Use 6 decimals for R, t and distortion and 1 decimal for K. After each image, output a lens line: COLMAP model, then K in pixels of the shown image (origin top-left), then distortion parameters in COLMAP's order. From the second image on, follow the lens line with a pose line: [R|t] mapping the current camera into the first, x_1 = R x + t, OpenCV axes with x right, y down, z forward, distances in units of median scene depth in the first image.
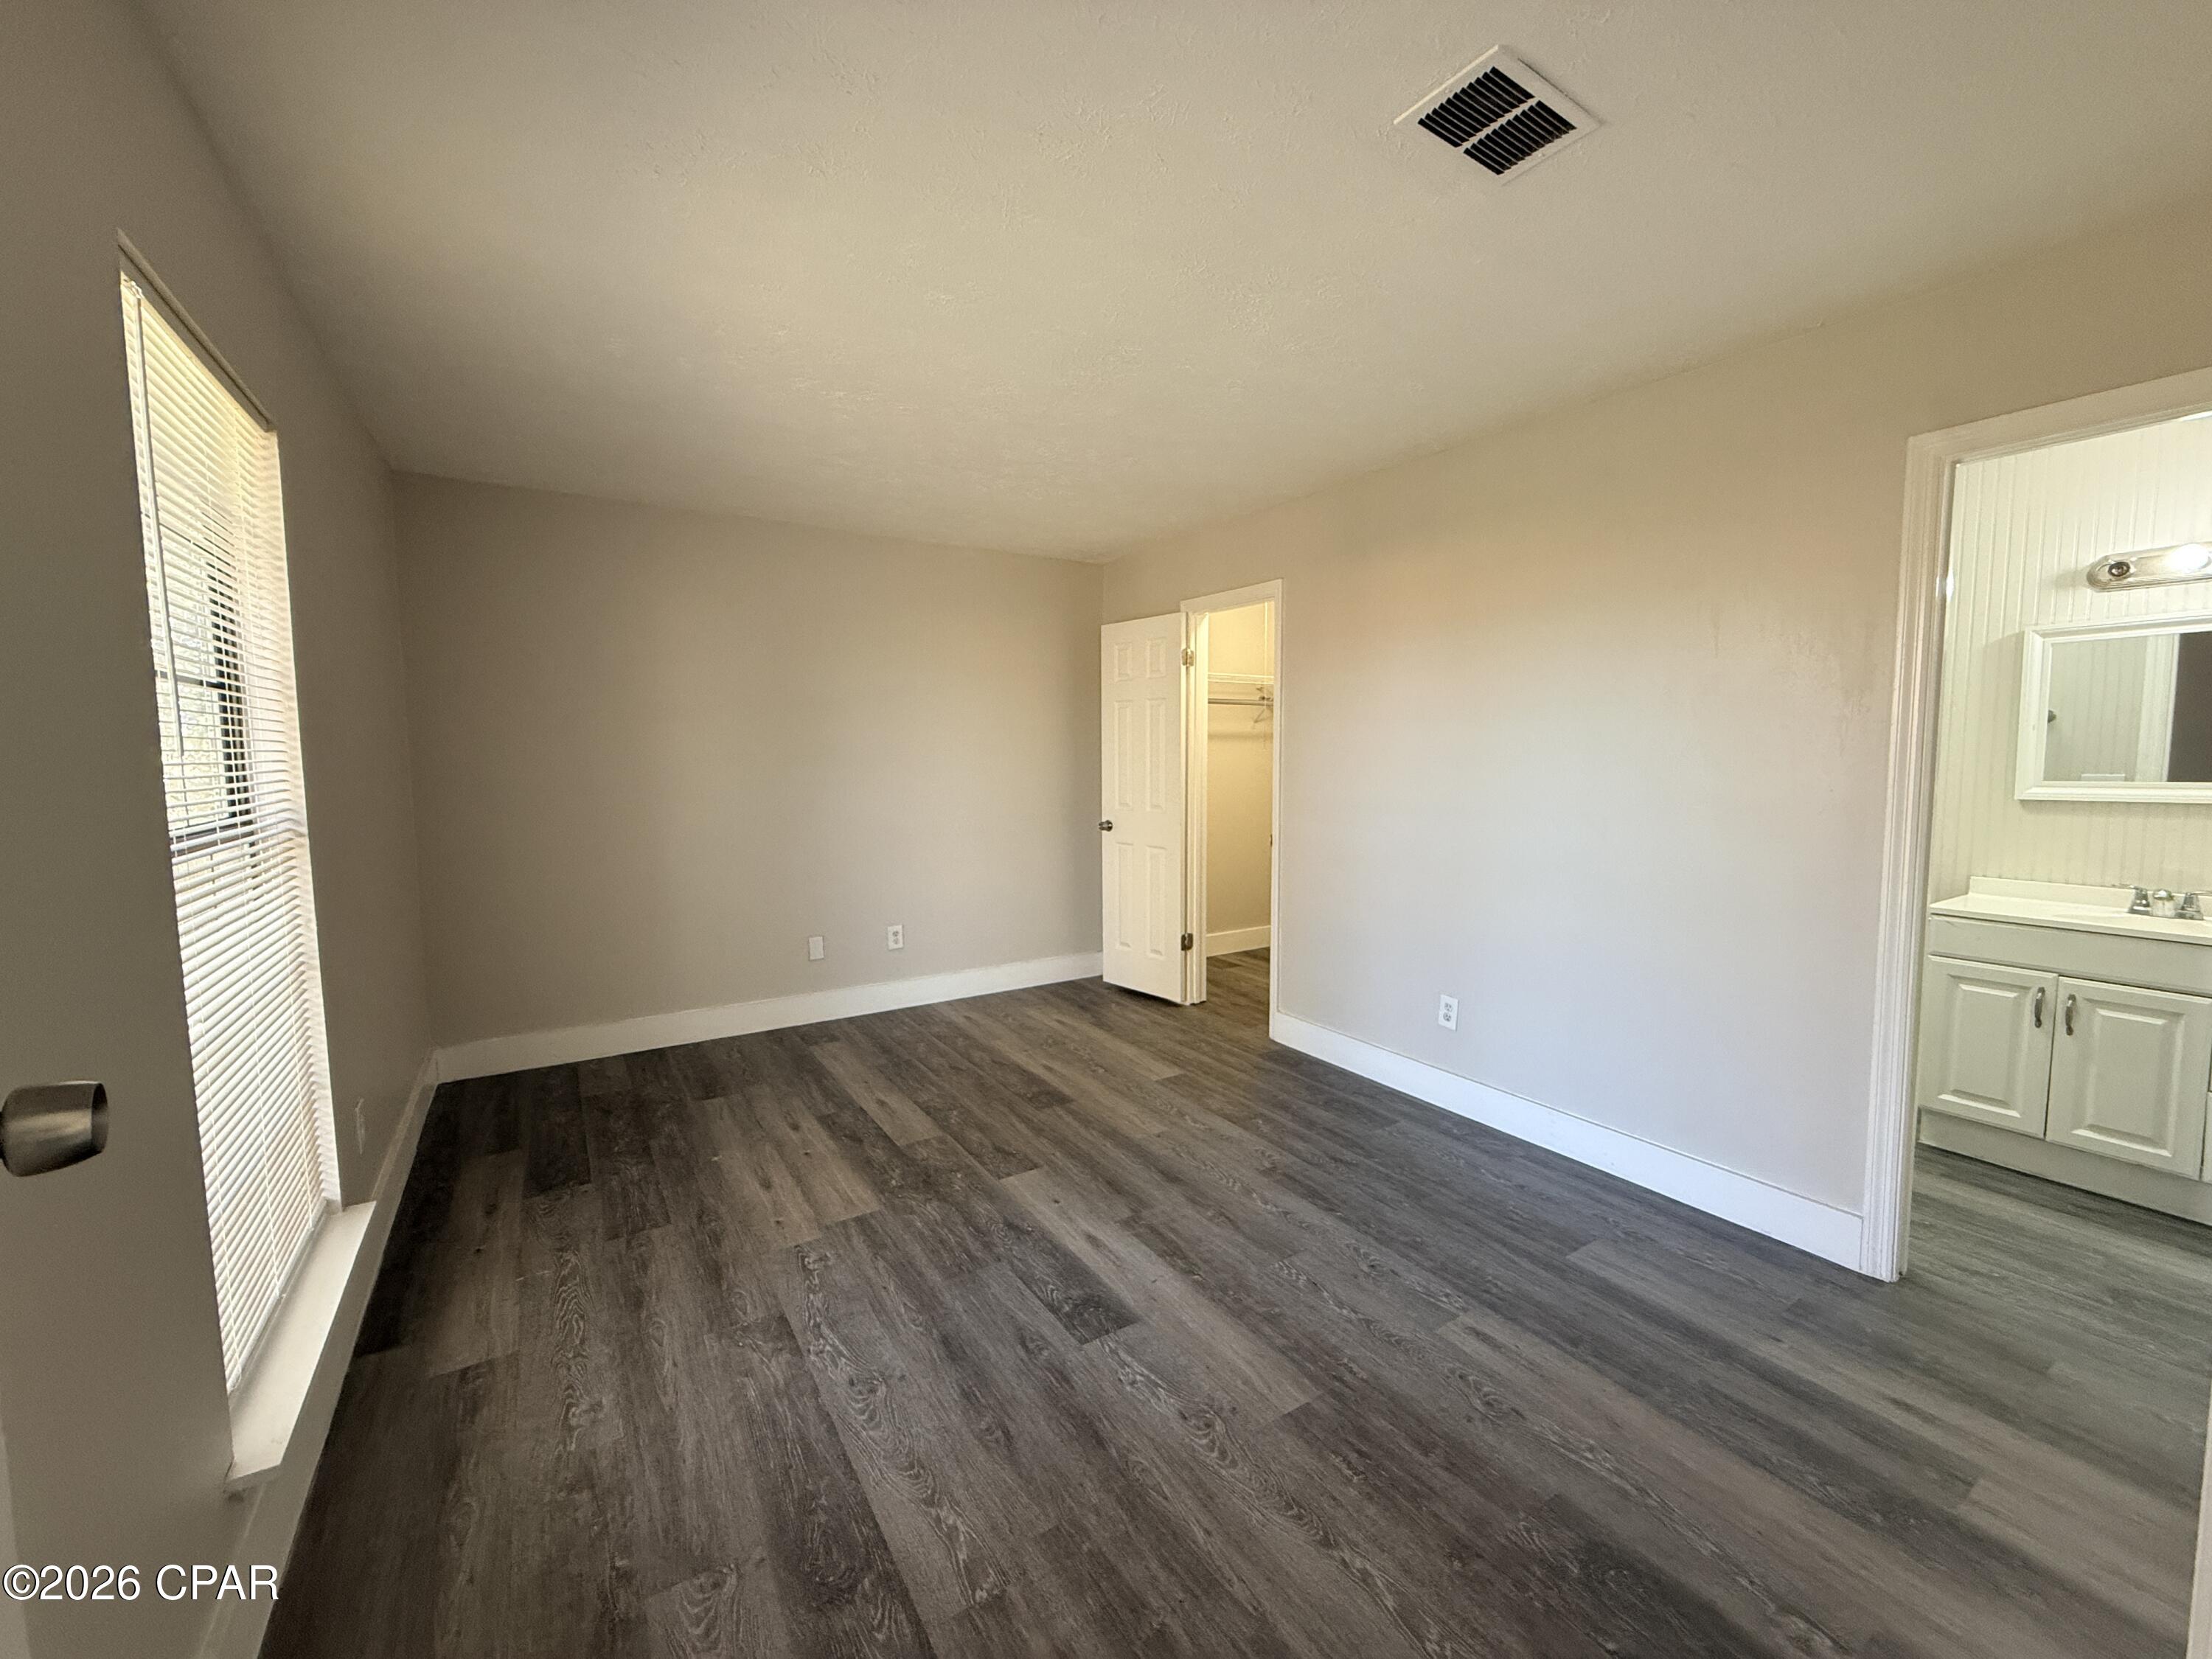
lens RADIAL K [[877.1, 0, 1093.0], [0, 877.1, 816.9], [0, 0, 1]] dist [-0.000354, -0.000100]
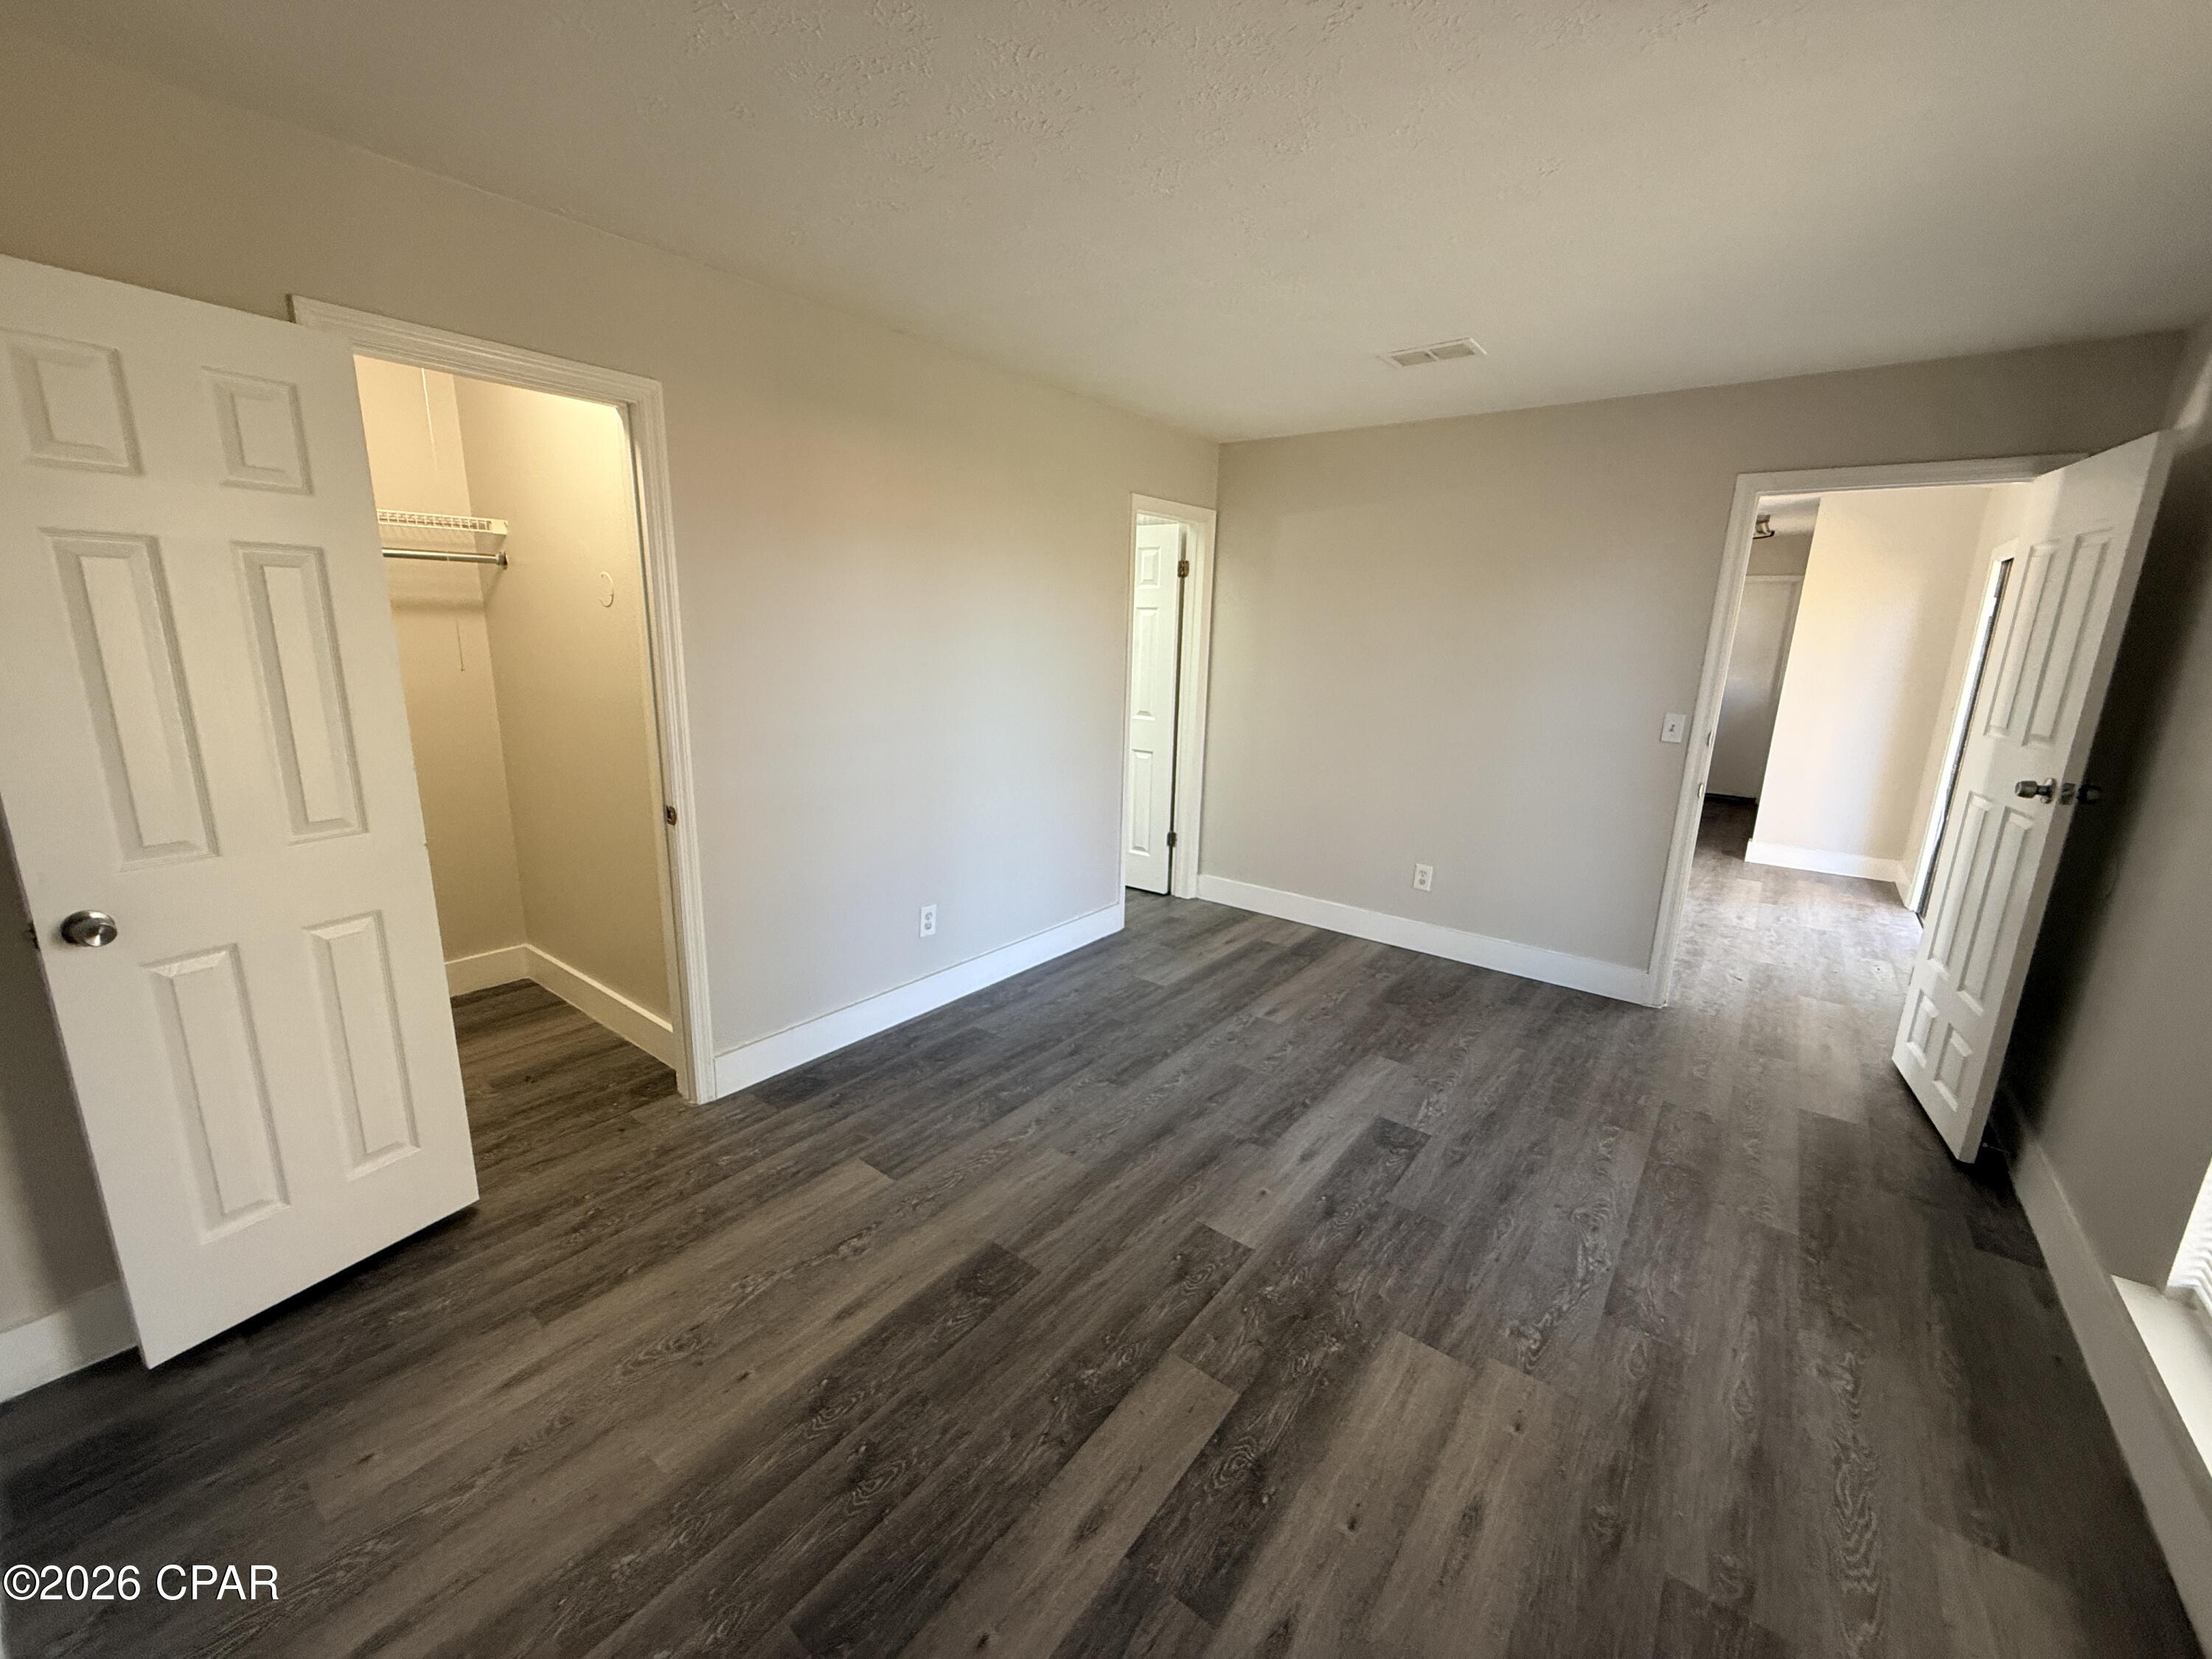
lens RADIAL K [[877.1, 0, 1111.9], [0, 877.1, 822.6], [0, 0, 1]] dist [-0.000354, -0.000100]
pose [[-0.348285, -0.212413, 0.913005, -0.728966], [0.045422, 0.969019, 0.242772, -0.162433], [-0.936288, 0.126025, -0.327847, 1.379653]]
